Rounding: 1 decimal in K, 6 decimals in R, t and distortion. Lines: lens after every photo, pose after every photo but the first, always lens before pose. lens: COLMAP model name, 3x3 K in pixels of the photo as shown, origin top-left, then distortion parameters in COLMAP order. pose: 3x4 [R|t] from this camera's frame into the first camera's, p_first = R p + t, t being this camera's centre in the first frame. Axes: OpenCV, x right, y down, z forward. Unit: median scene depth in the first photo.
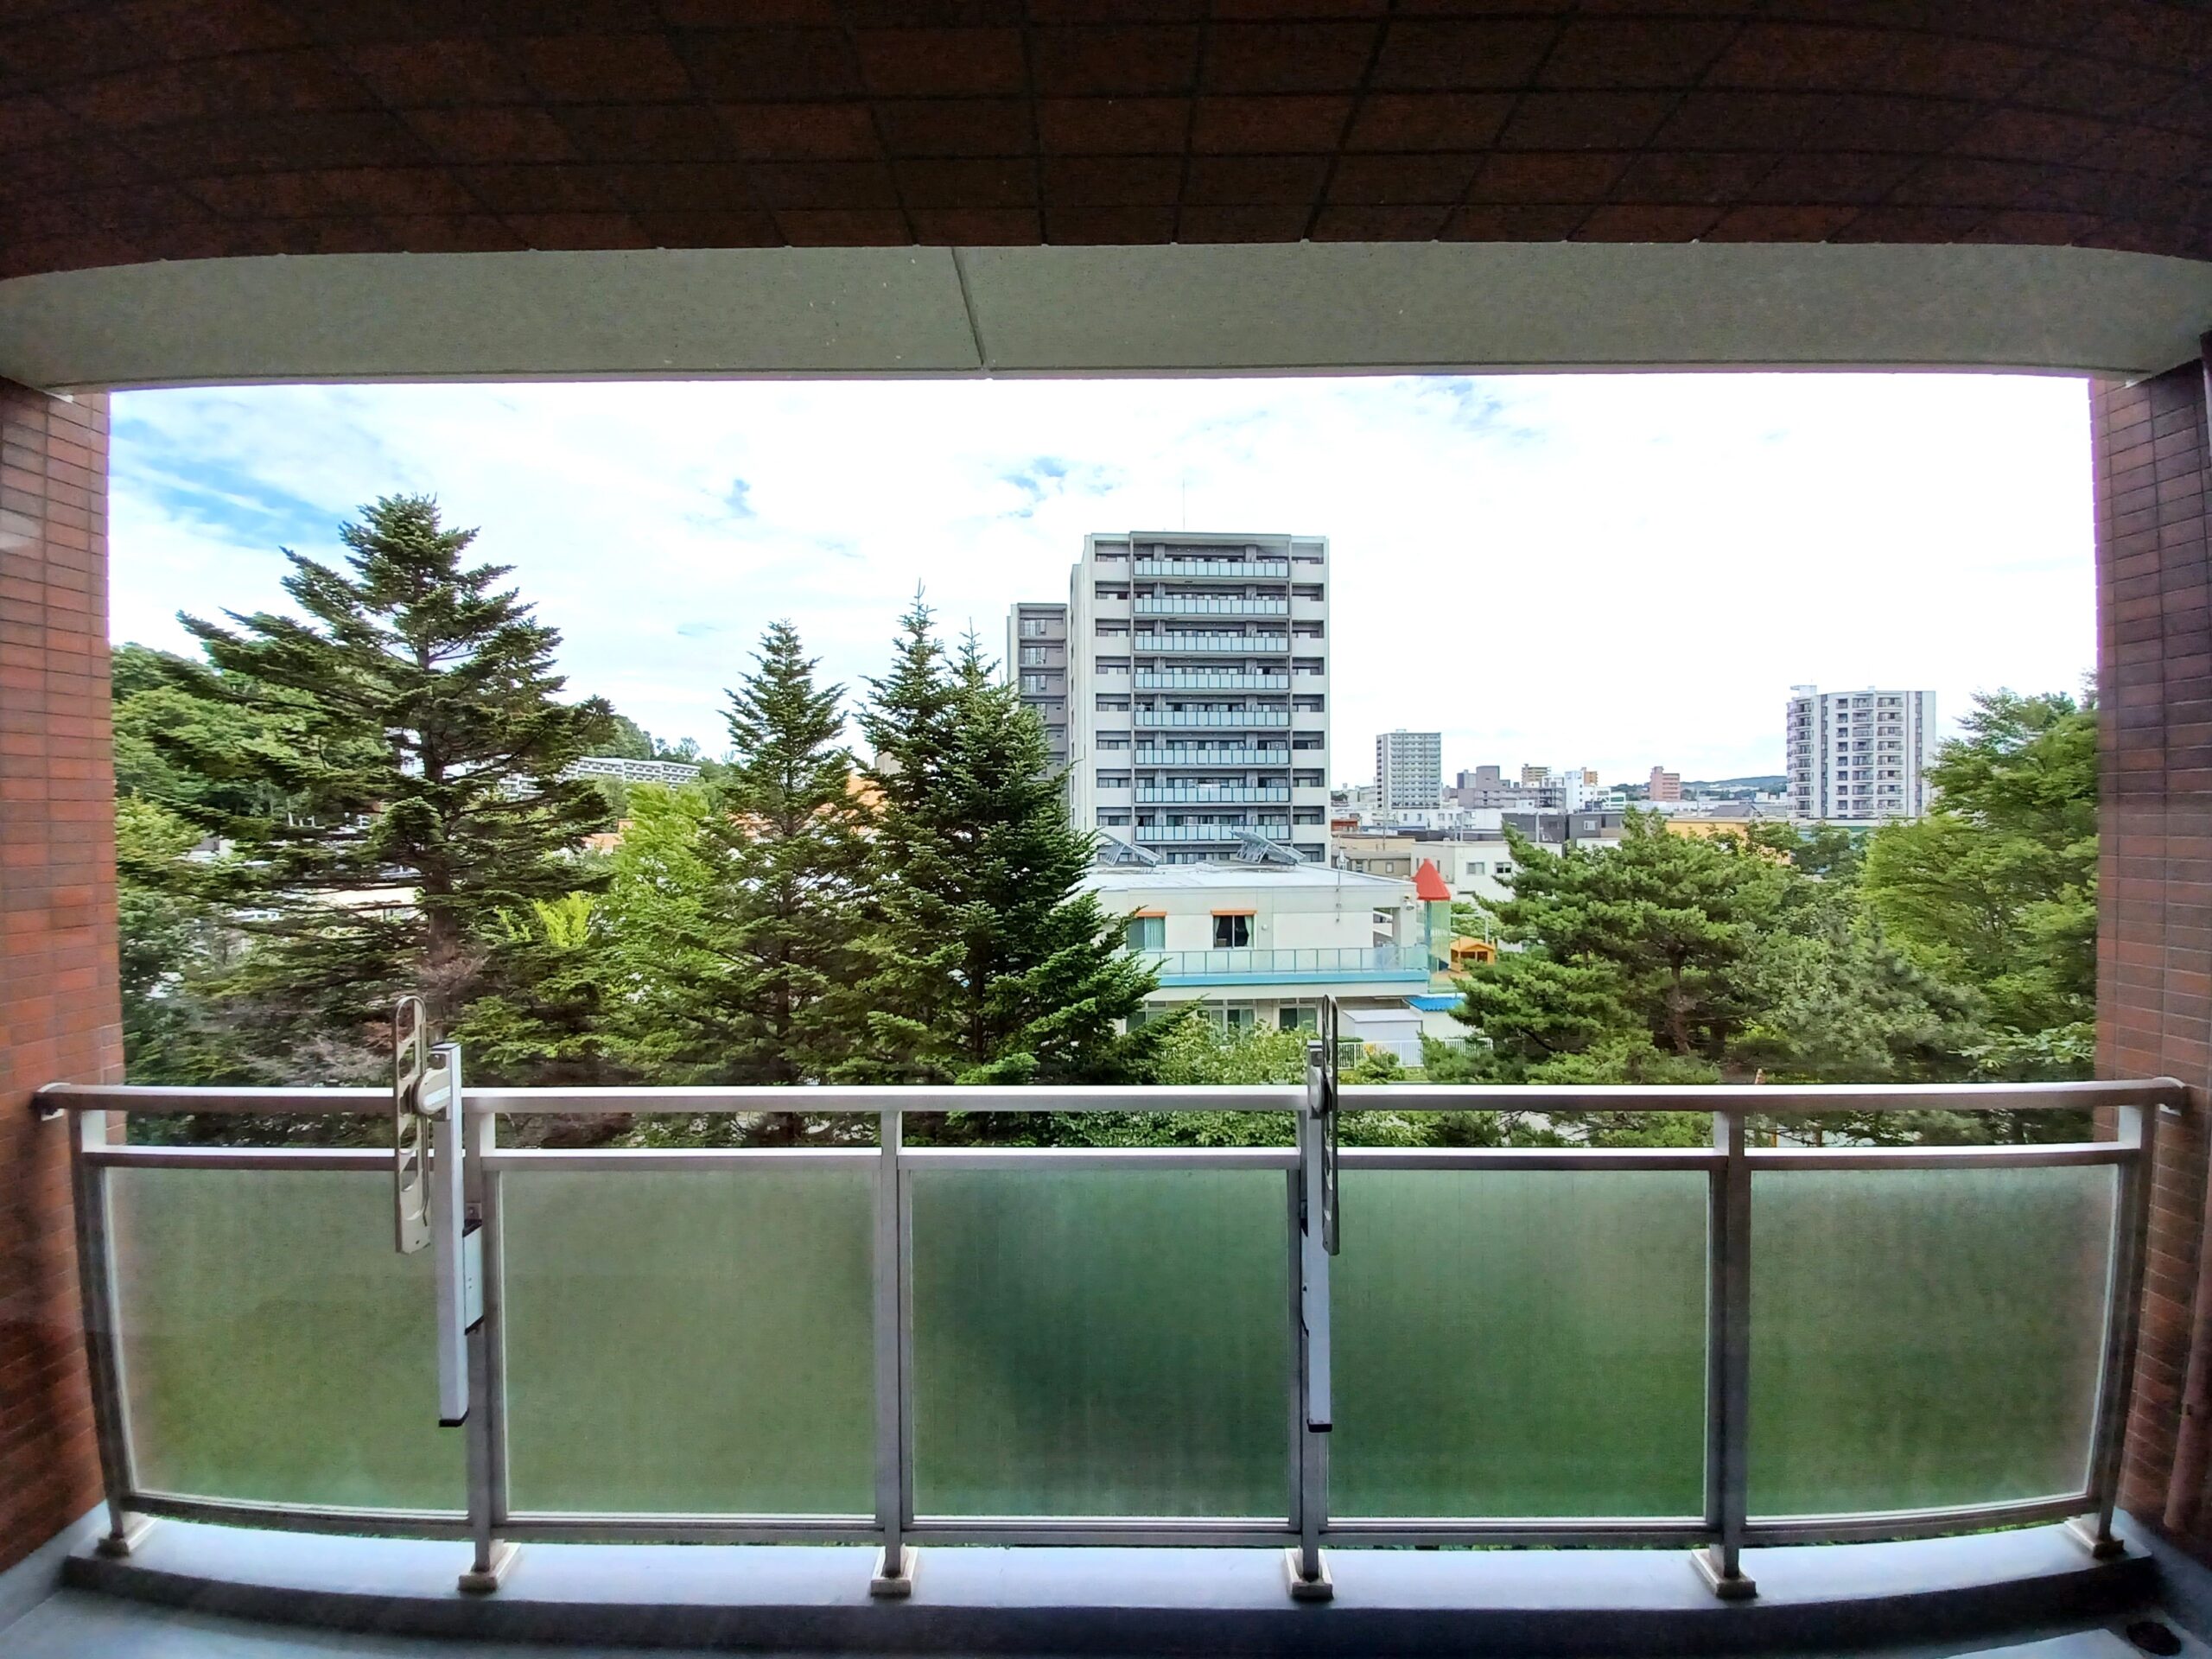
lens RADIAL K [[876.2, 0, 1080.9], [0, 876.2, 825.7], [0, 0, 1]] dist [0.020913, -0.018529]
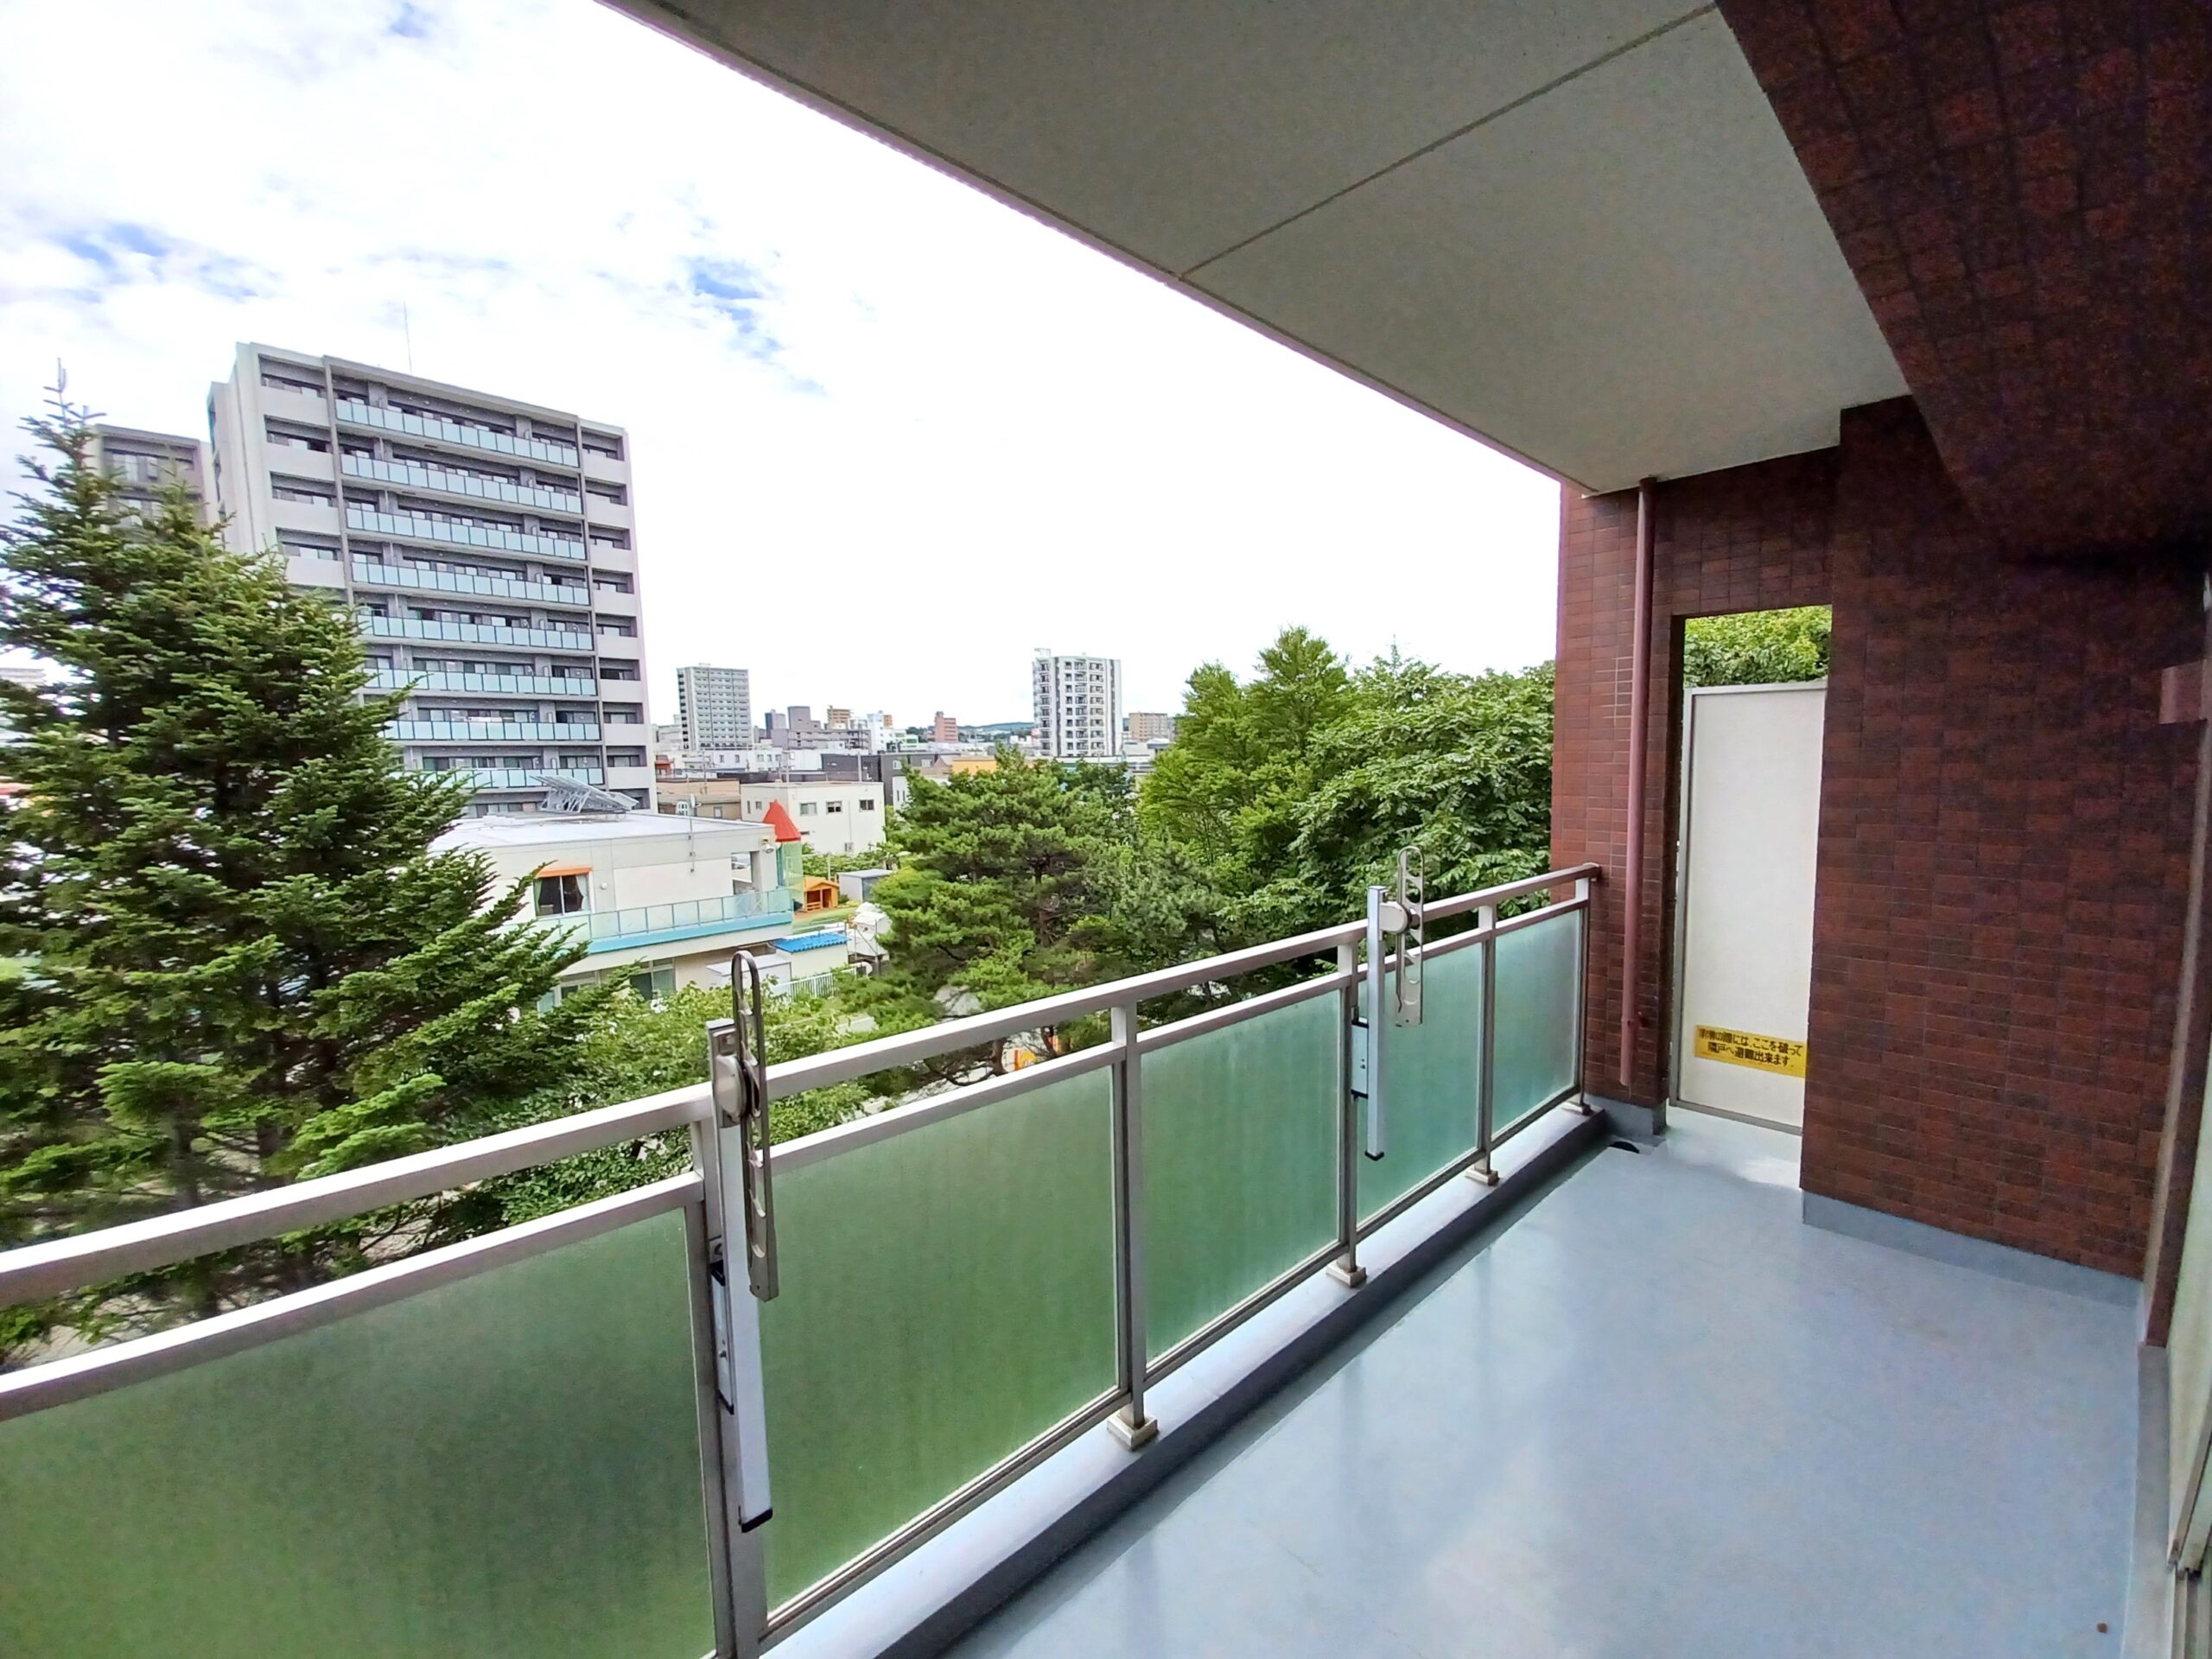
lens RADIAL K [[913.1, 0, 1106.0], [0, 913.1, 848.2], [0, 0, 1]] dist [0.022369, -0.013442]
pose [[0.722876, -0.076000, 0.686785, -0.109643], [0.015781, 0.995489, 0.093550, 0.004637], [-0.690798, -0.056787, 0.720815, 0.028217]]
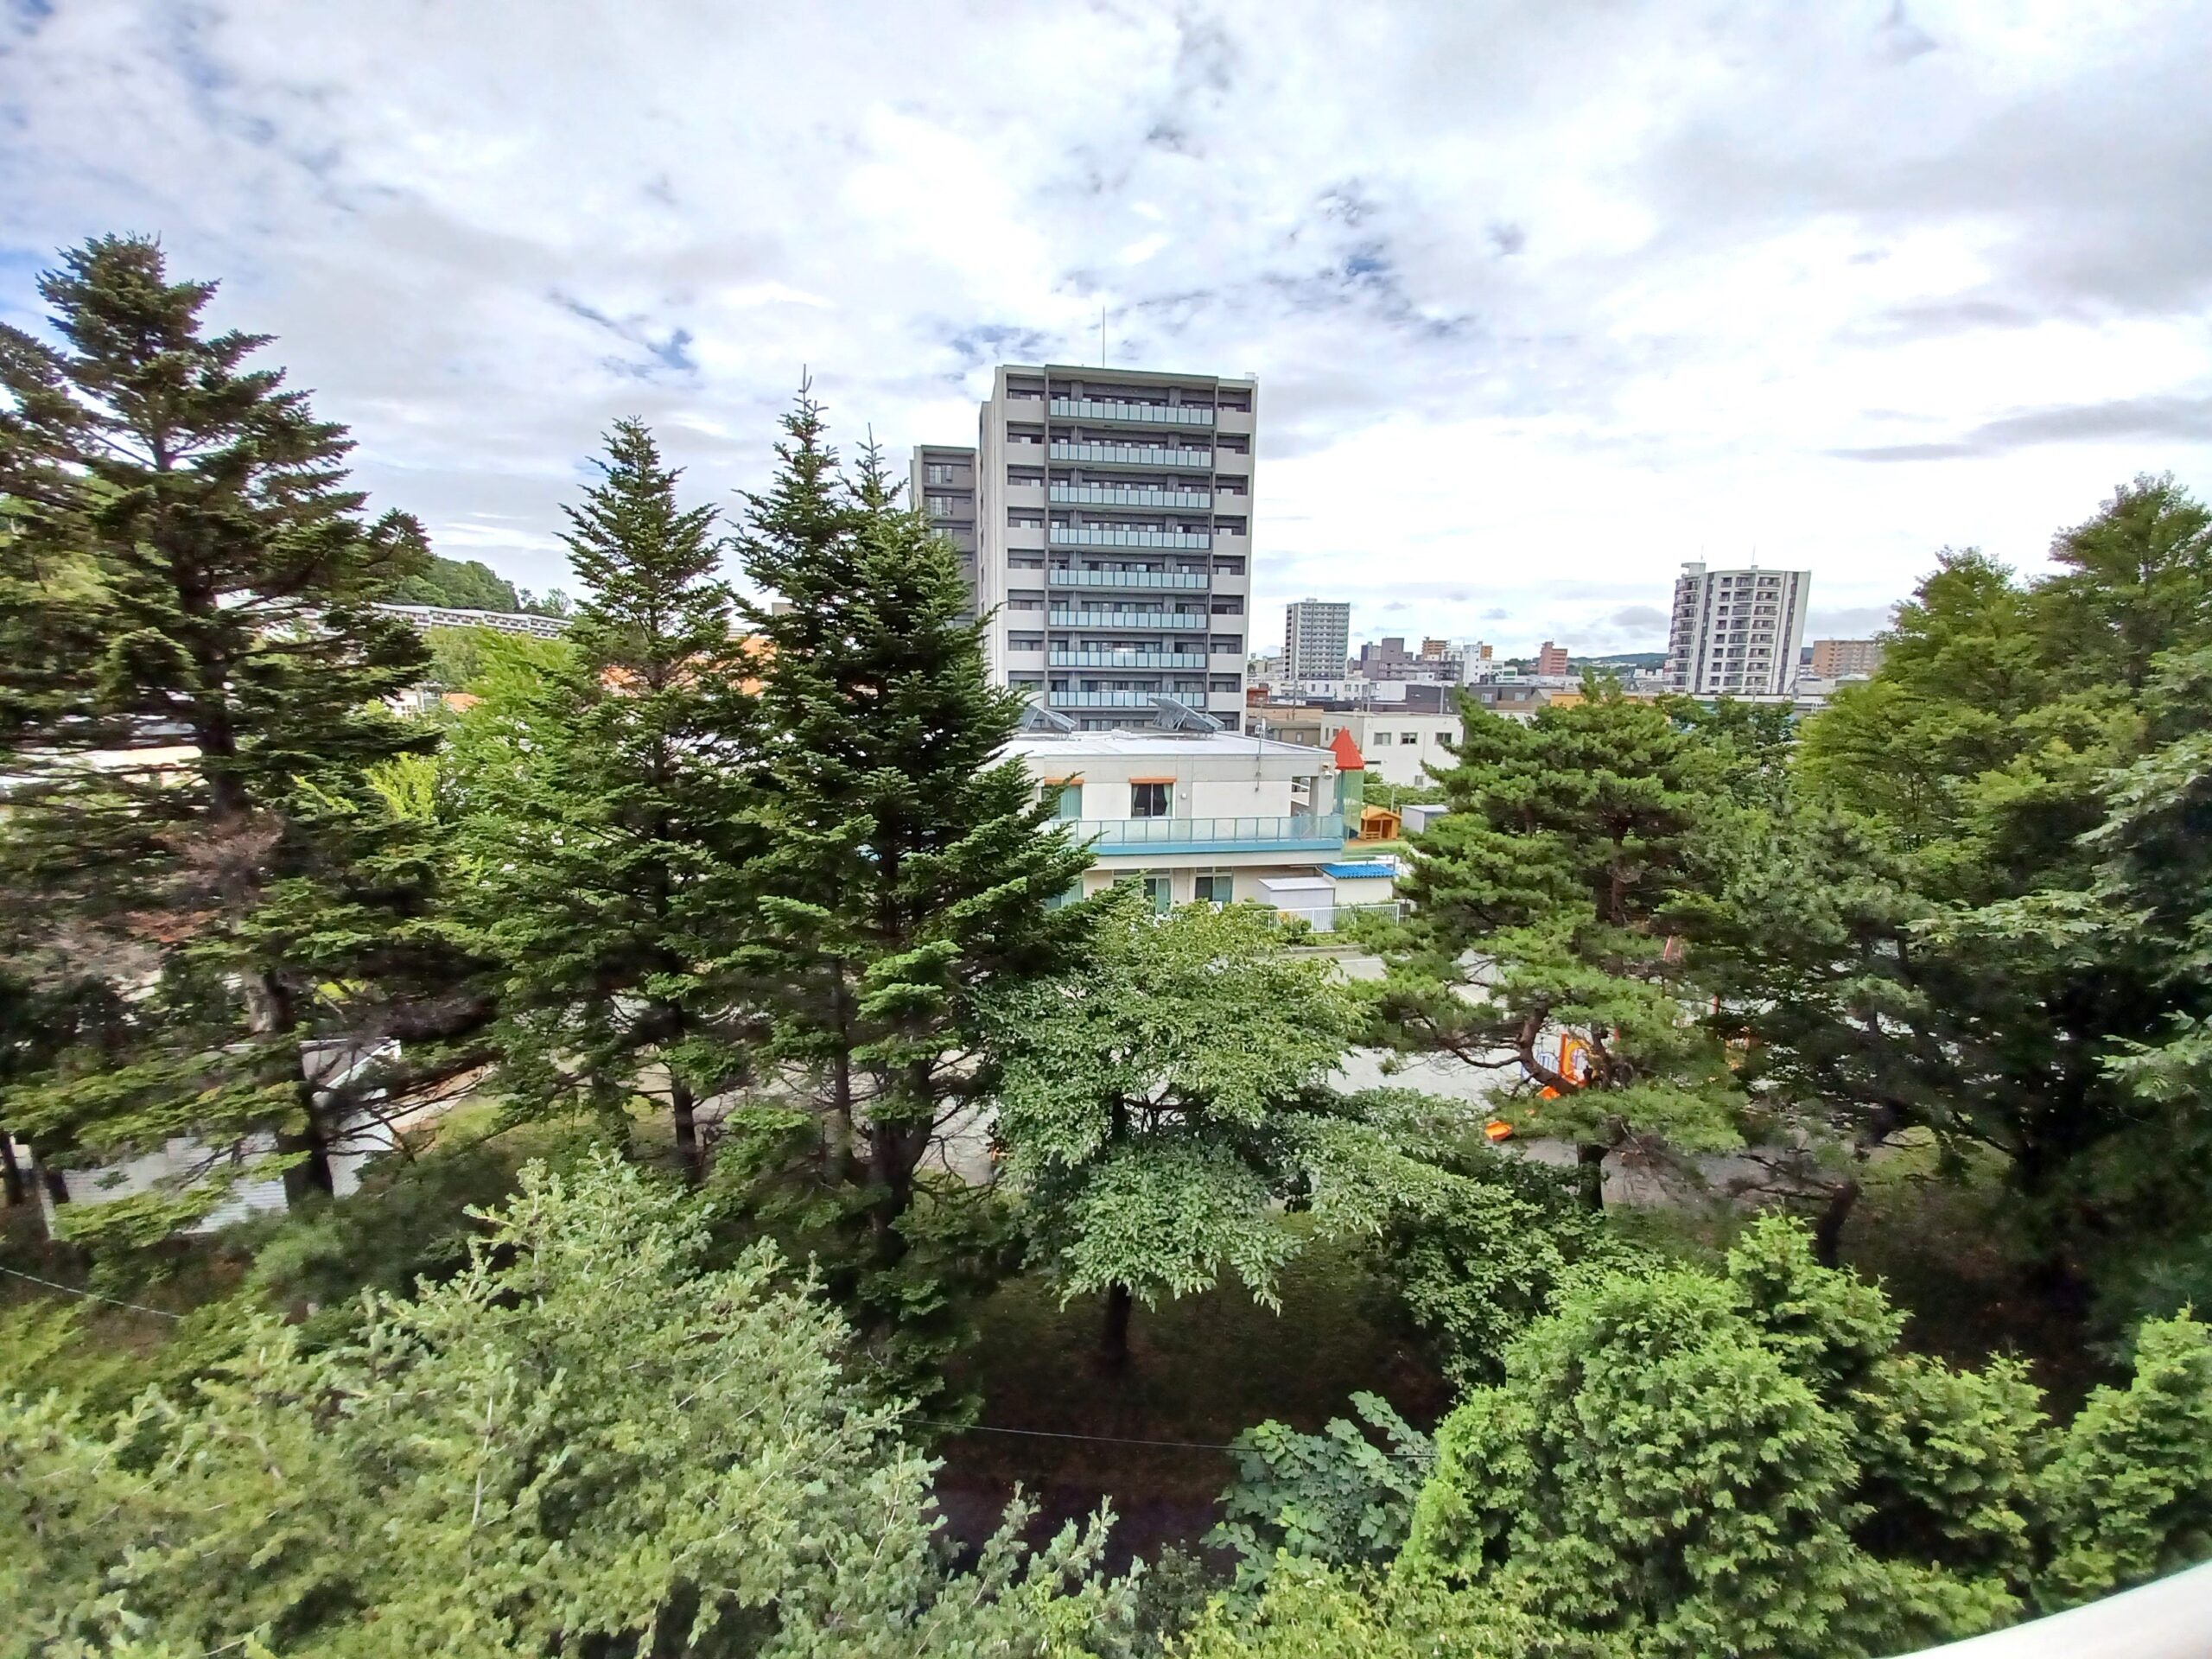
lens RADIAL K [[876.2, 0, 1080.9], [0, 876.2, 825.7], [0, 0, 1]] dist [0.020913, -0.018529]
pose [[0.994534, -0.002558, 0.104378, -0.014699], [-0.012994, 0.988894, 0.148051, 0.010452], [-0.103598, -0.148598, 0.983456, 0.098835]]
